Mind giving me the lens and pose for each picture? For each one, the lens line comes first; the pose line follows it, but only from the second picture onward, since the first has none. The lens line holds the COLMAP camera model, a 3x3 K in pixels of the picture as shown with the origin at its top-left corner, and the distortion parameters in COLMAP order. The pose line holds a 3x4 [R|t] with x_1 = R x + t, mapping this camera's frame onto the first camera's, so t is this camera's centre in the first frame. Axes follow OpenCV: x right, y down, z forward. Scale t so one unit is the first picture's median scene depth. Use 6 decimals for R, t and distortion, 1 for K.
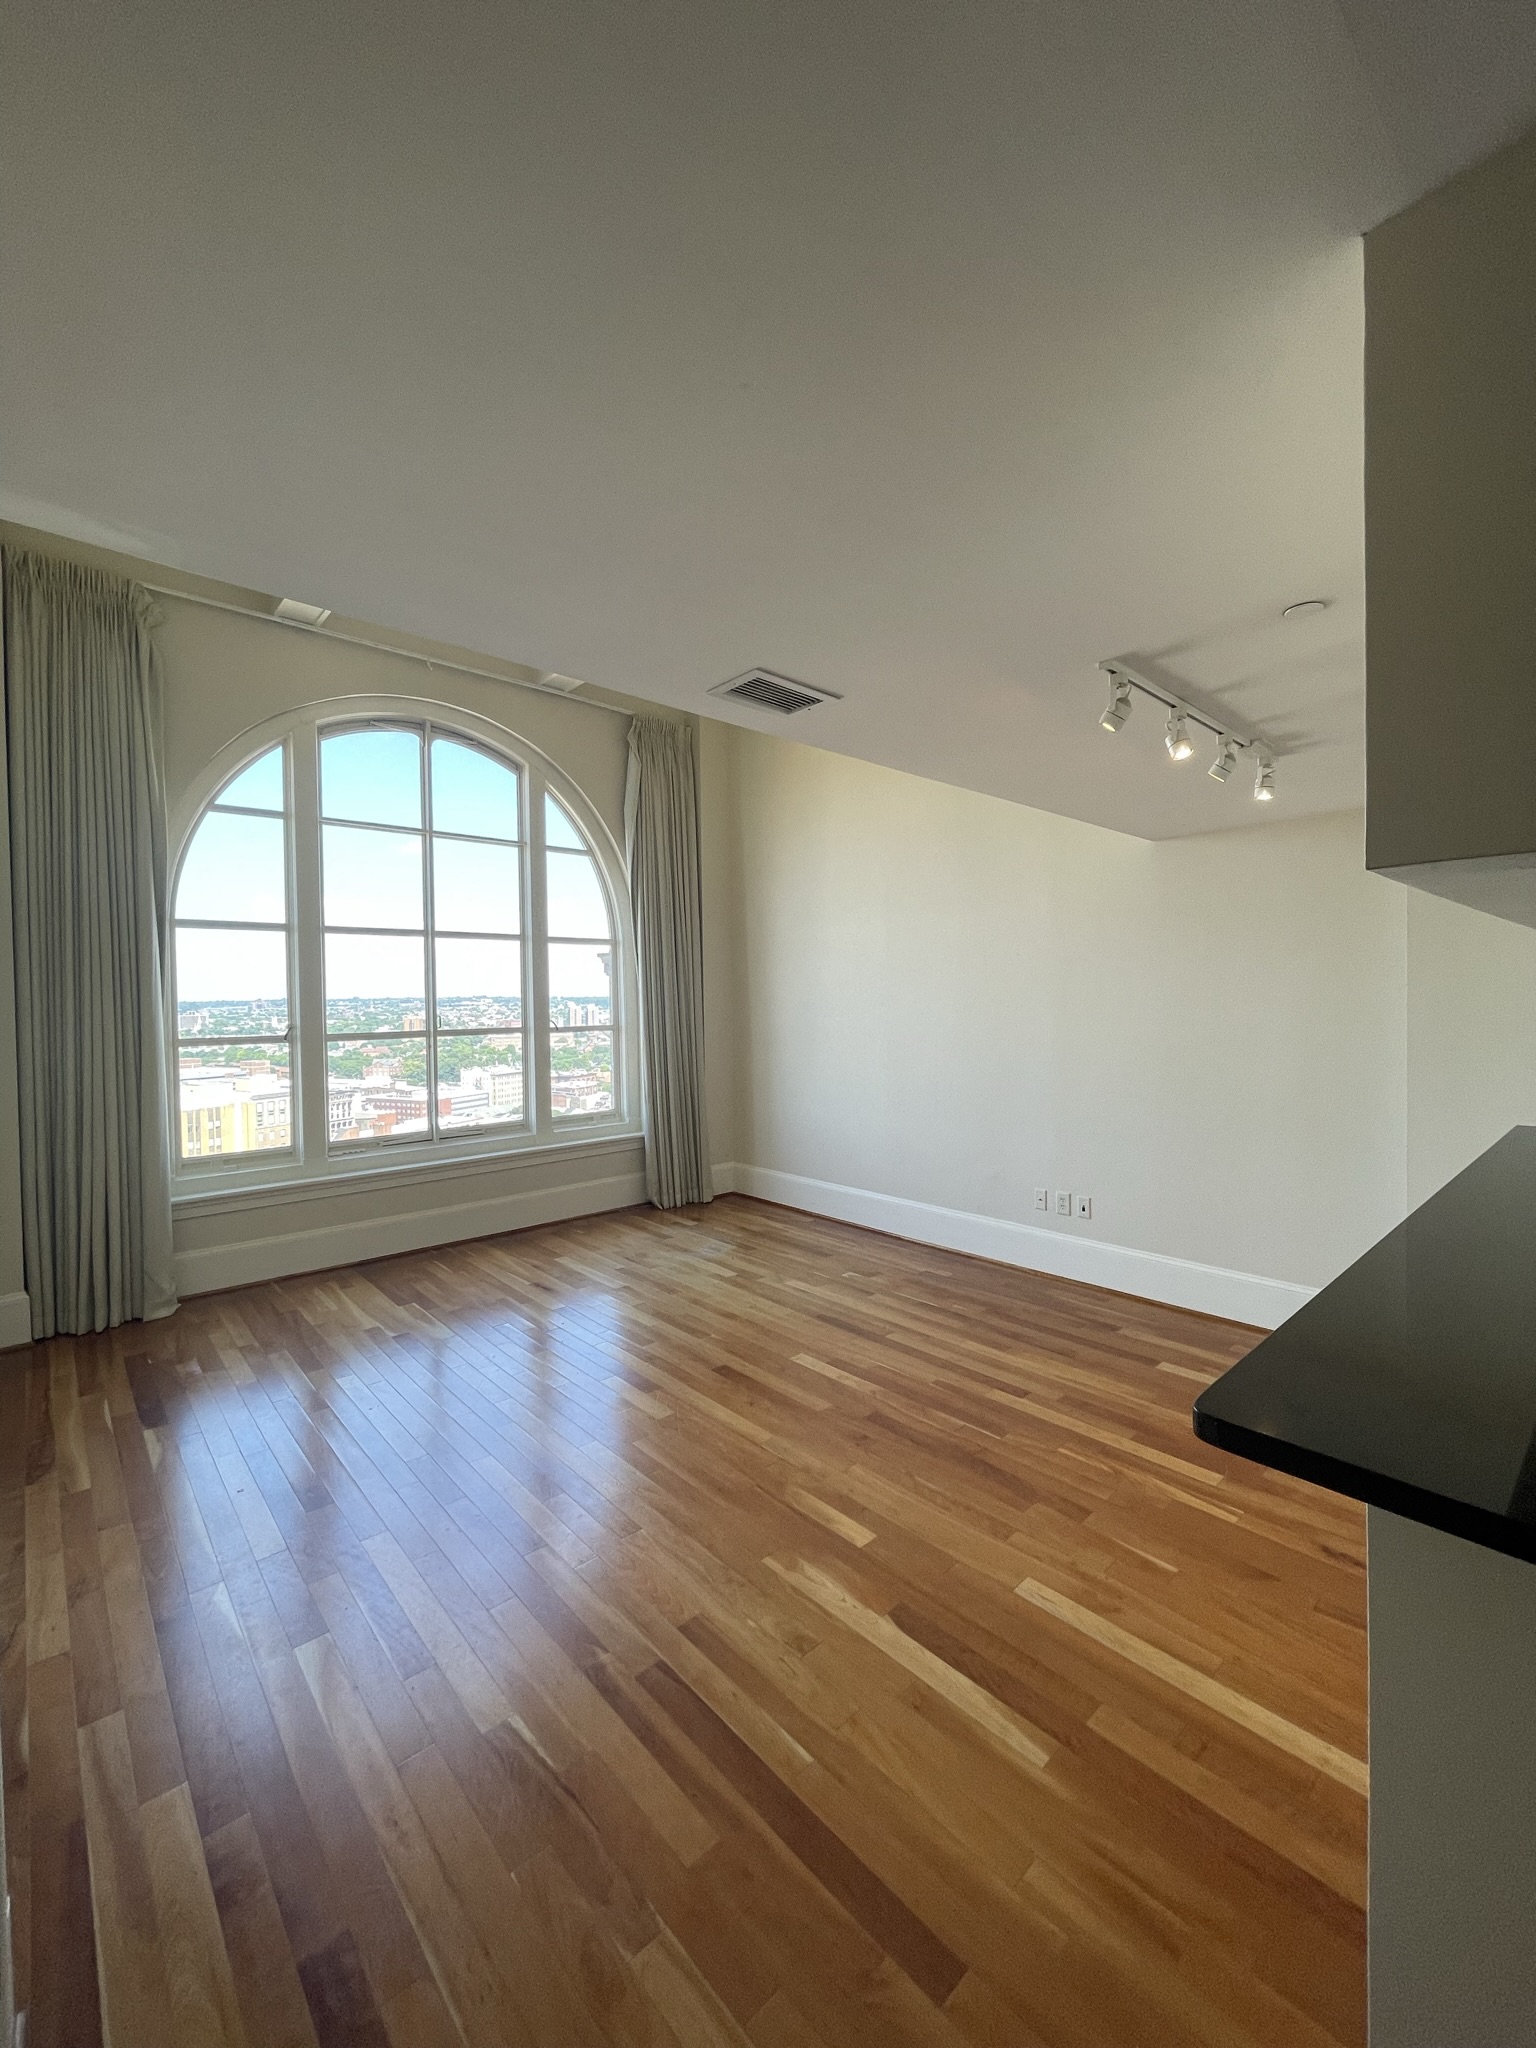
lens RADIAL K [[831.5, 0, 770.5], [0, 831.5, 1007.6], [0, 0, 1]] dist [-0.000926, -0.000111]
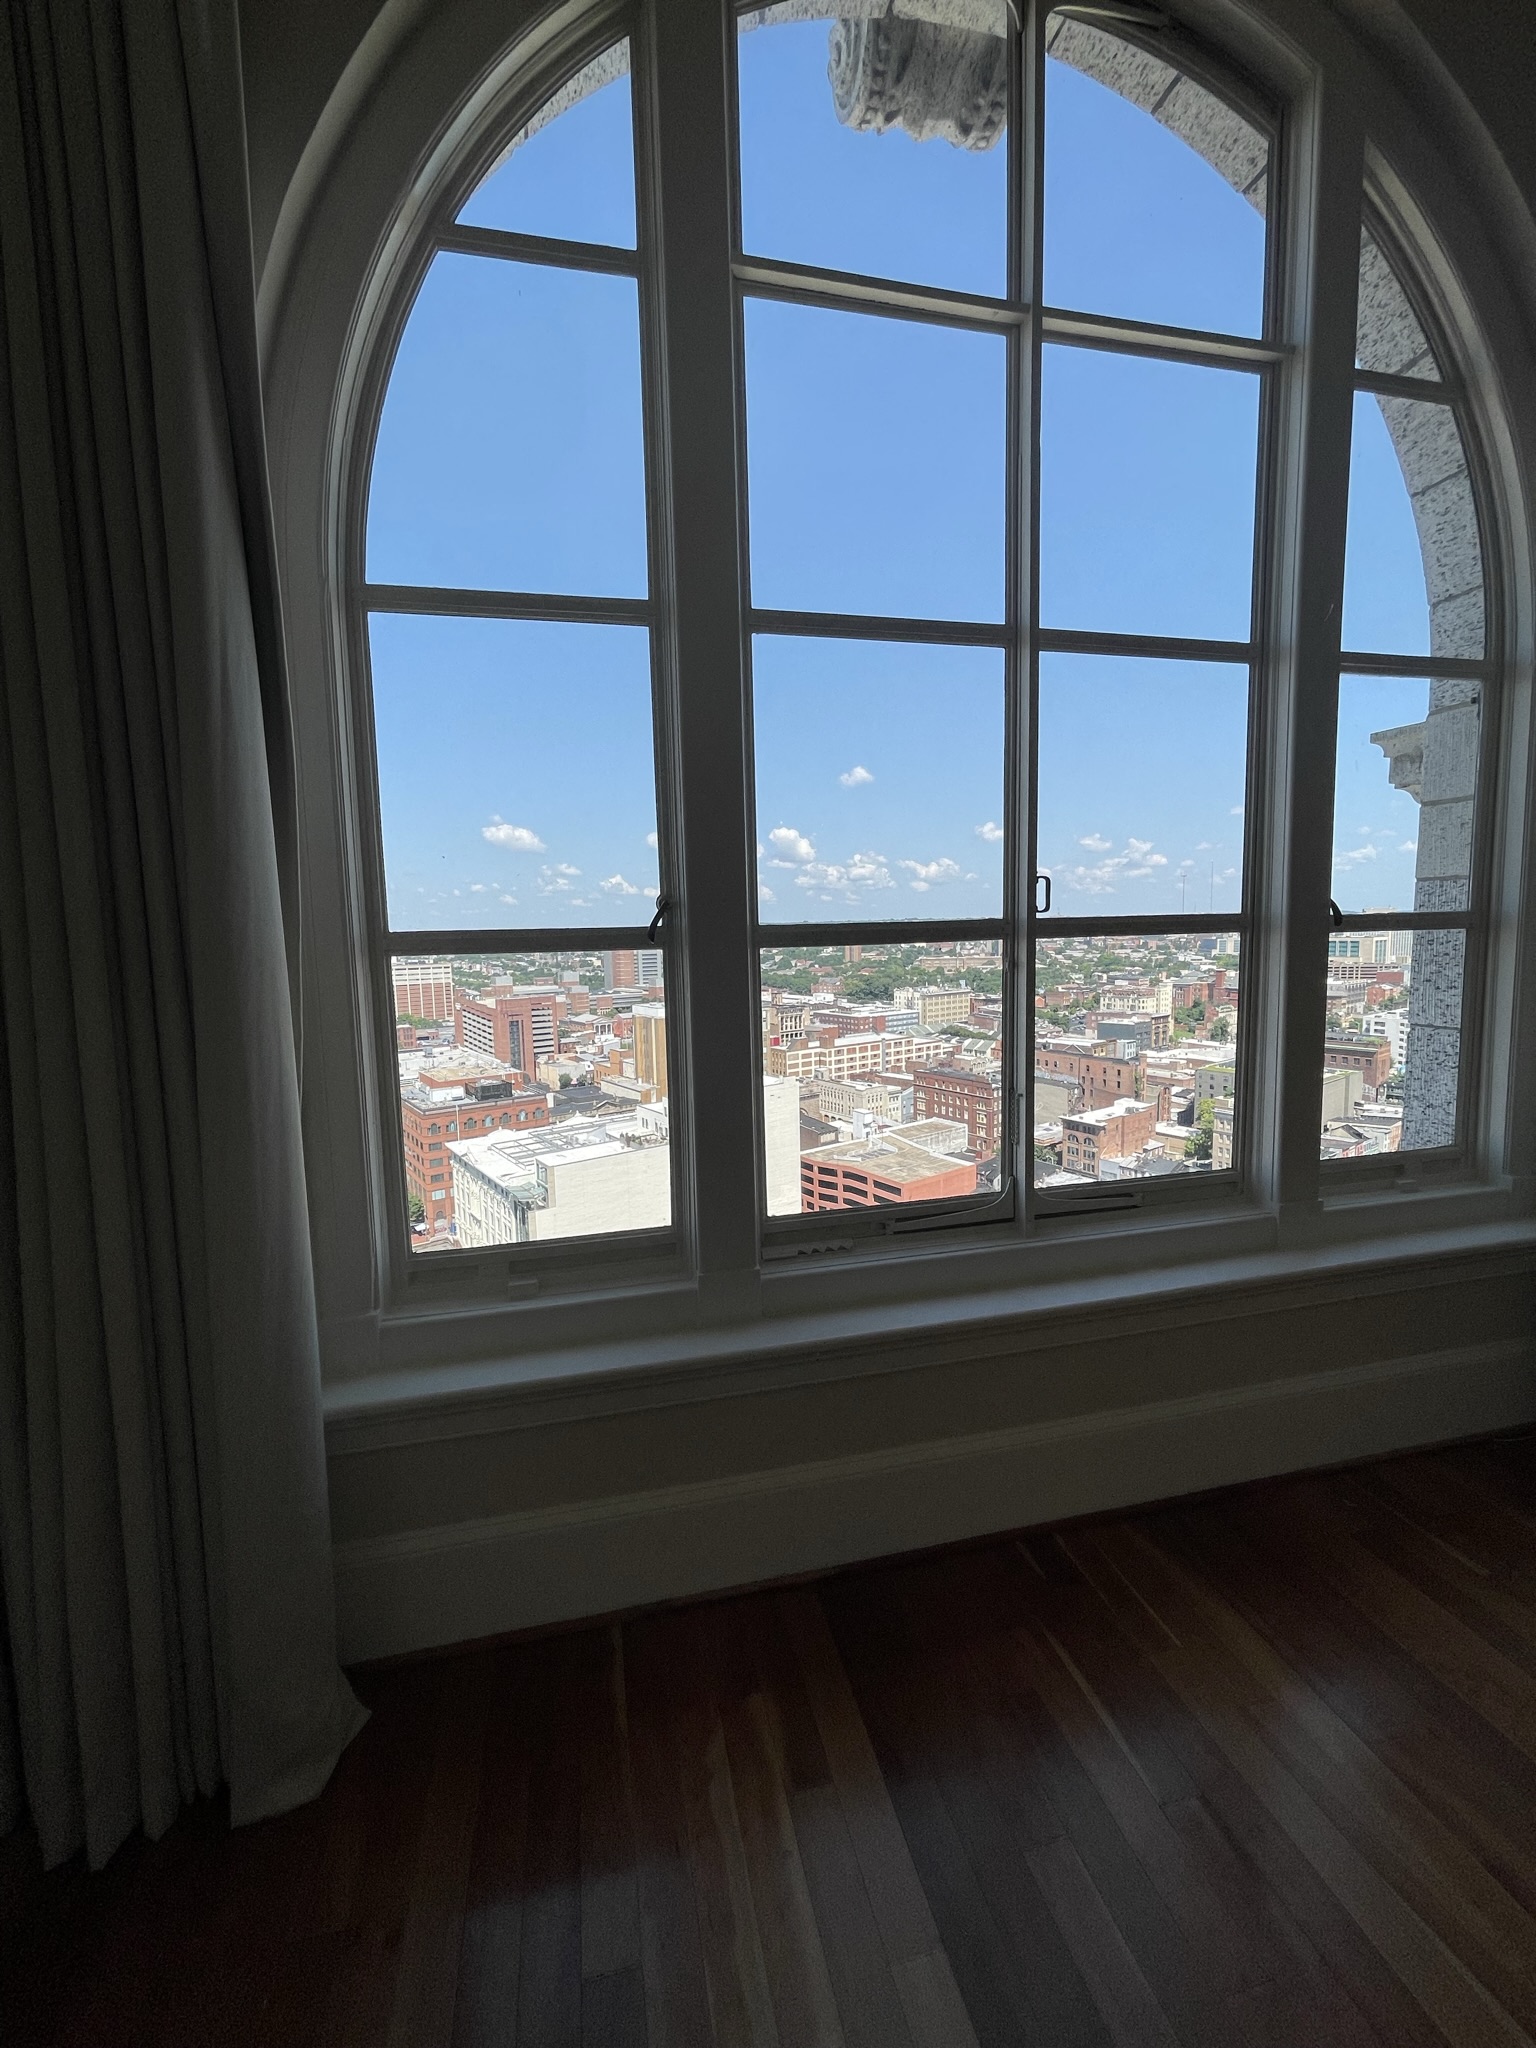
lens RADIAL K [[831.5, 0, 770.5], [0, 831.5, 1007.6], [0, 0, 1]] dist [-0.000926, -0.000111]
pose [[0.875554, 0.041927, -0.481298, -0.344418], [0.002808, 0.995769, 0.091852, 0.033657], [0.483113, -0.081773, 0.871731, 0.668407]]
